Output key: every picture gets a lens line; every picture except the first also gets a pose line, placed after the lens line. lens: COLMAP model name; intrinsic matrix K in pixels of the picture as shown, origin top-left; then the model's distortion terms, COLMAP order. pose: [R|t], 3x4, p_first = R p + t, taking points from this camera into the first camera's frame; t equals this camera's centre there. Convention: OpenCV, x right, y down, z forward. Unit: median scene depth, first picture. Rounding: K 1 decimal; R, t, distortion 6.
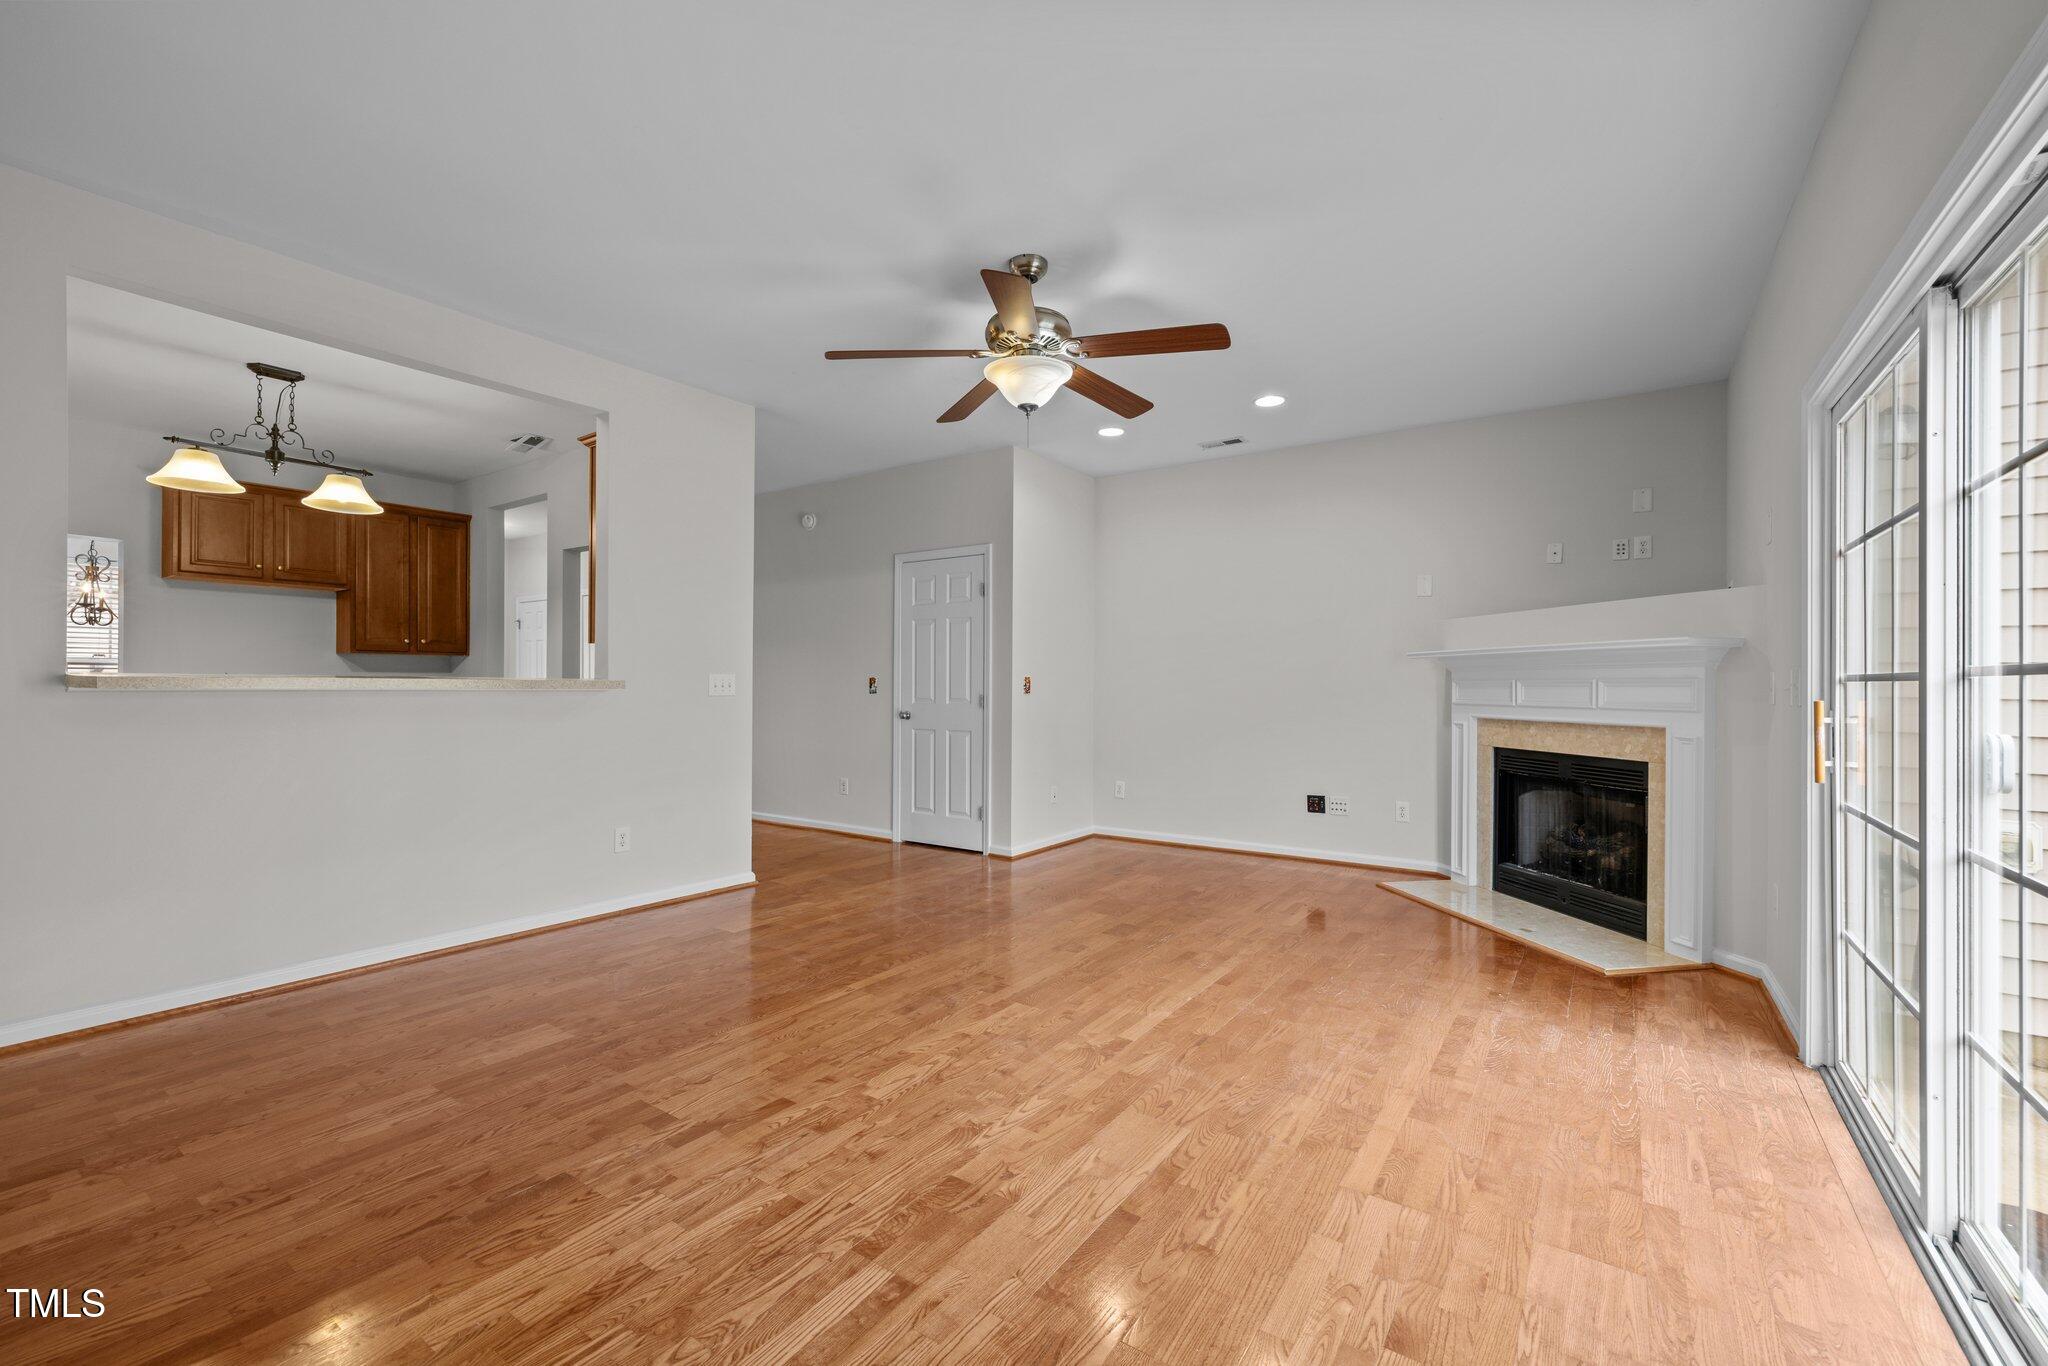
lens RADIAL K [[857.6, 0, 1024.0], [0, 857.6, 683.0], [0, 0, 1]] dist [0.000485, -0.000033]
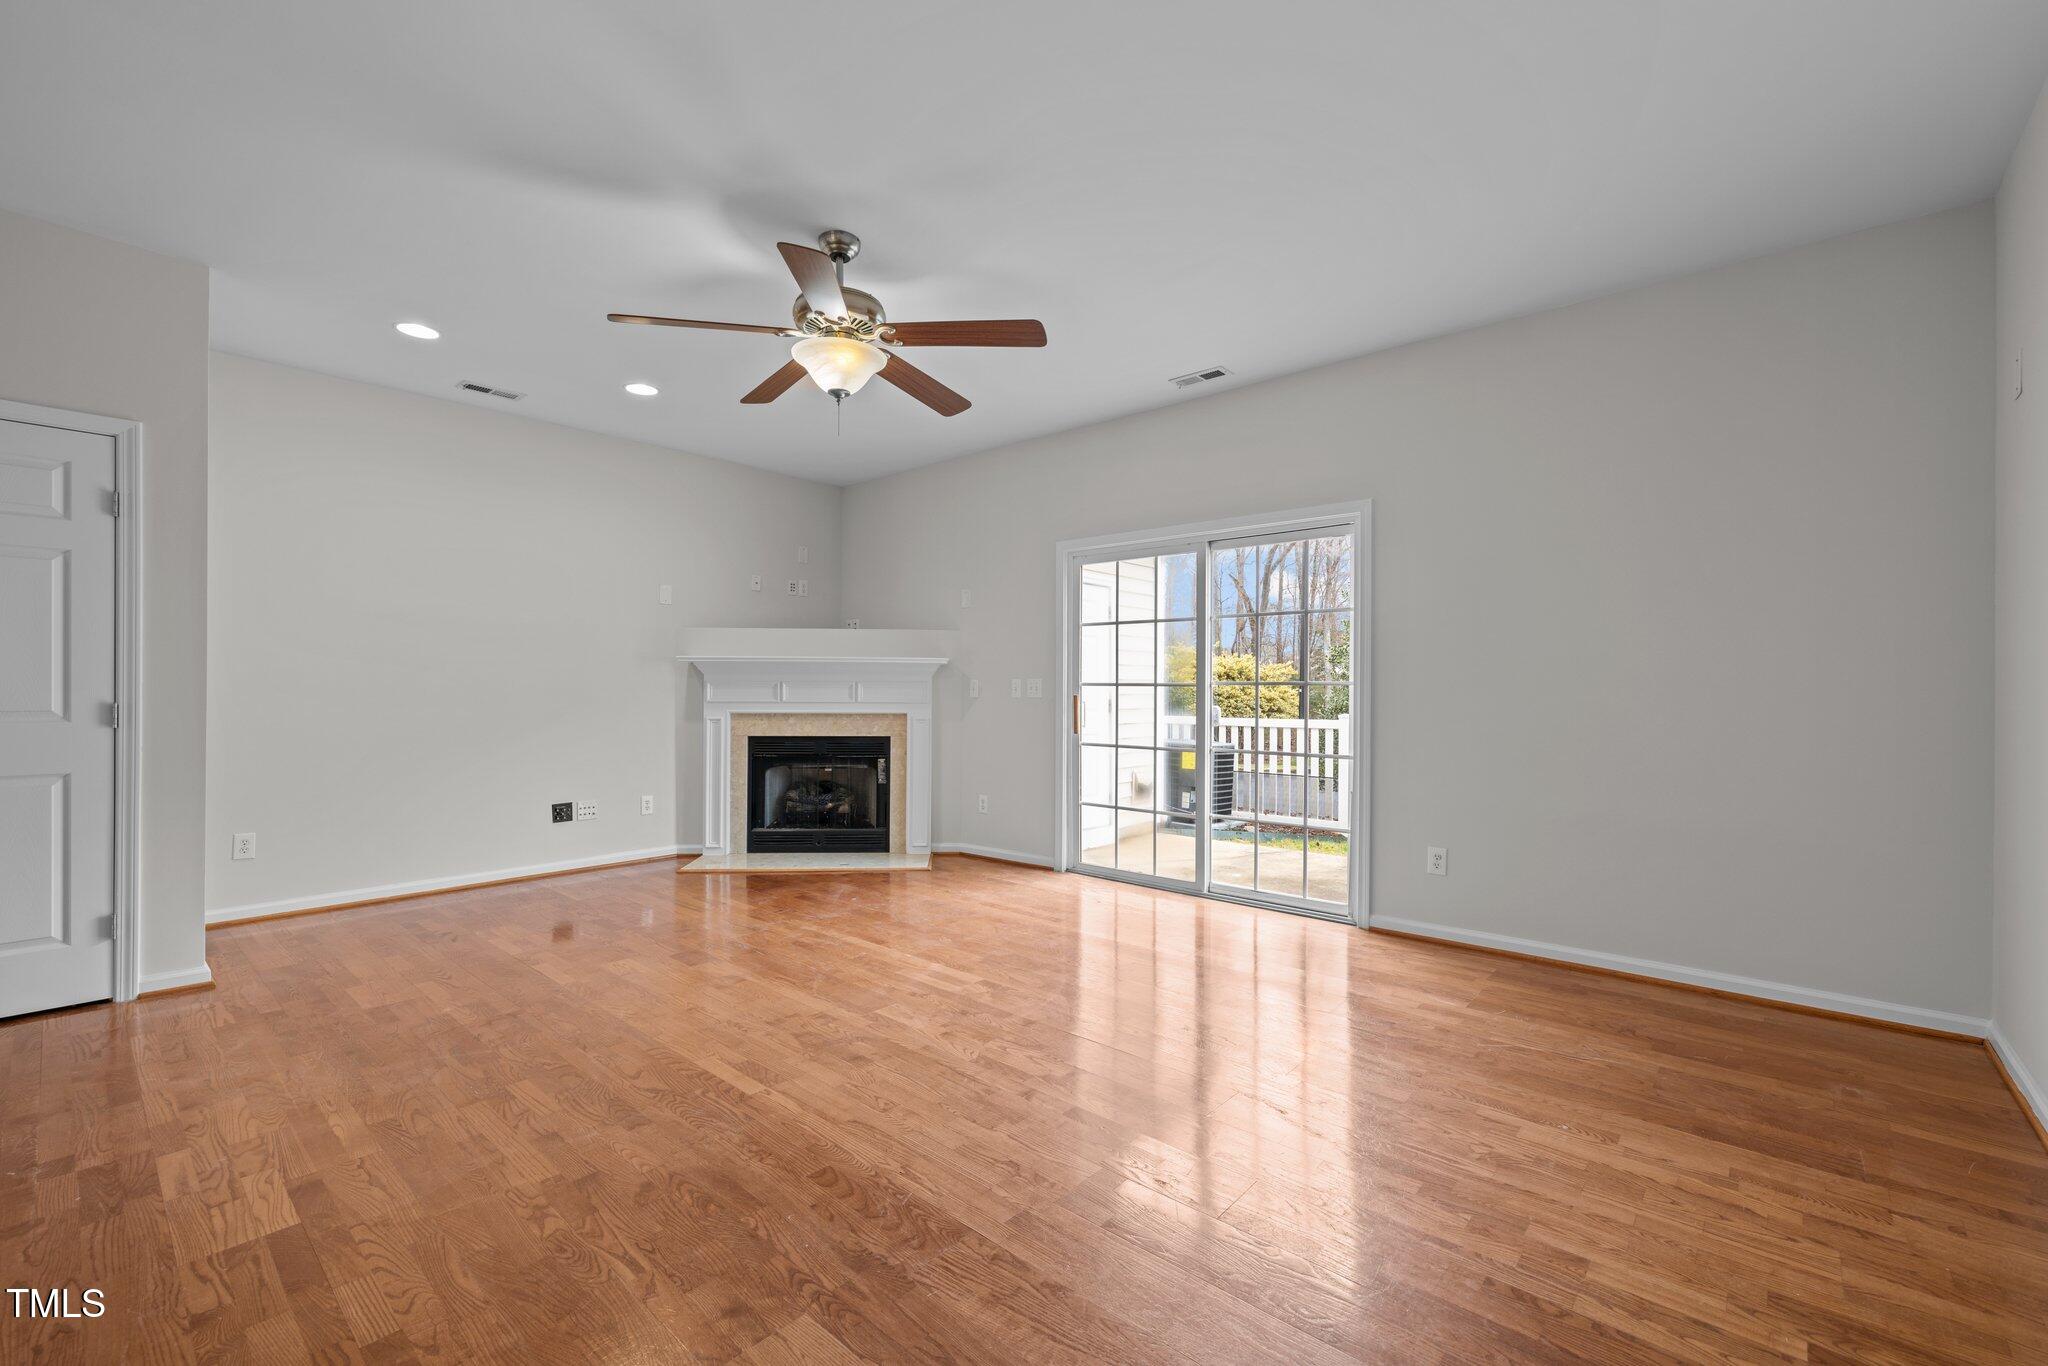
lens RADIAL K [[858.4, 0, 1019.3], [0, 858.4, 693.4], [0, 0, 1]] dist [0.000732, 0.000159]
pose [[0.119982, -0.007669, 0.992746, -0.823444], [-0.007825, 0.999932, 0.008670, -0.000807], [-0.992745, -0.008808, 0.119914, 0.616928]]
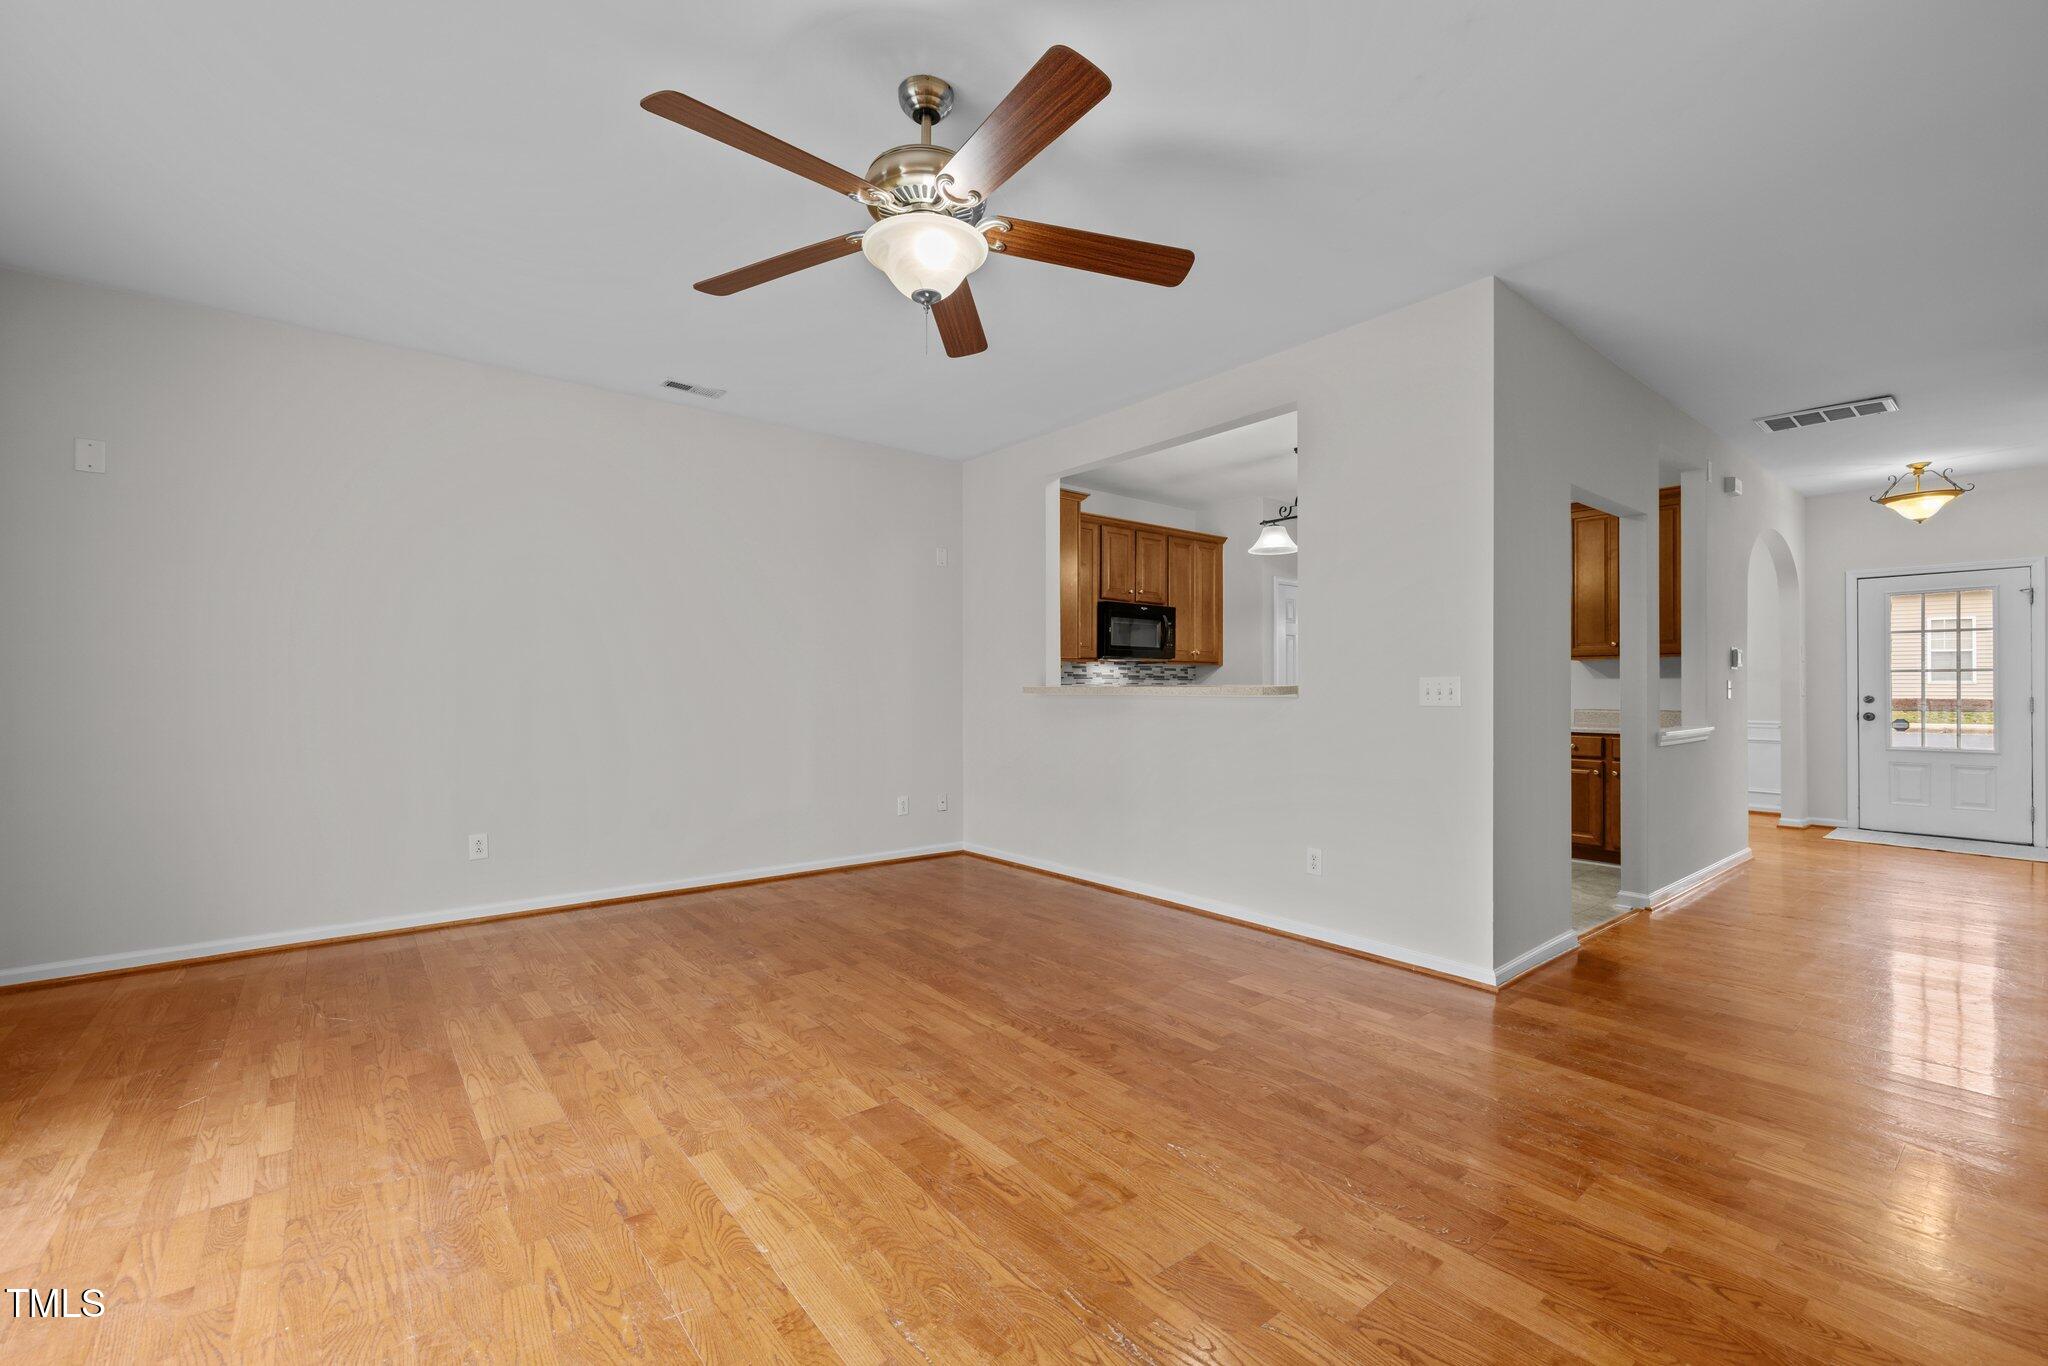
lens RADIAL K [[858.4, 0, 1019.3], [0, 858.4, 693.4], [0, 0, 1]] dist [0.000732, 0.000159]
pose [[-0.281740, 0.001249, -0.959490, 0.593593], [0.001481, 0.999999, 0.000867, 0.003055], [0.959490, -0.001177, -0.281741, 1.144207]]
